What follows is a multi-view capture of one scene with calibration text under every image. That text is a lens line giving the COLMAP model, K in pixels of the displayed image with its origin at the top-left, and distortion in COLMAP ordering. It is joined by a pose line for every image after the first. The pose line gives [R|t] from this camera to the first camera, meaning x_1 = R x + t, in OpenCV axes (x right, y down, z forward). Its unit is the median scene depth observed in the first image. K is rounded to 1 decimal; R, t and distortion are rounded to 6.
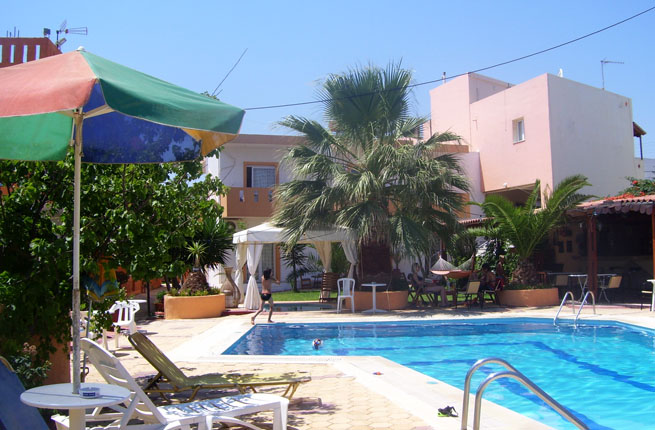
lens RADIAL K [[714.1, 0, 325.1], [0, 714.1, 194.2], [0, 0, 1]] dist [-0.182426, 0.160071]
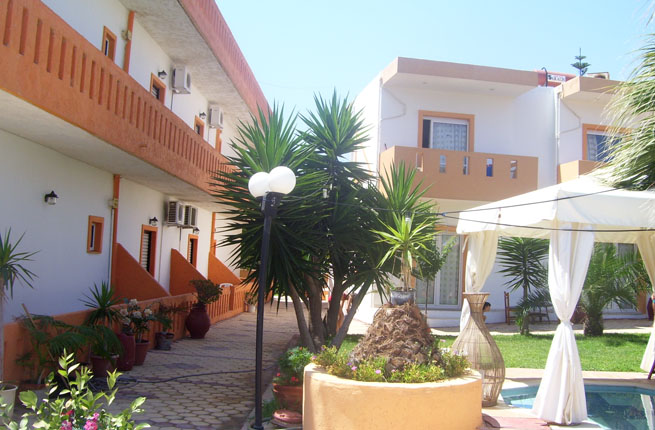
lens RADIAL K [[714.1, 0, 325.1], [0, 714.1, 194.2], [0, 0, 1]] dist [-0.182426, 0.160071]
pose [[0.987286, 0.045192, -0.152392, -0.170842], [-0.046893, 0.998871, -0.007584, 0.062476], [0.151878, 0.014634, 0.988291, 0.667073]]
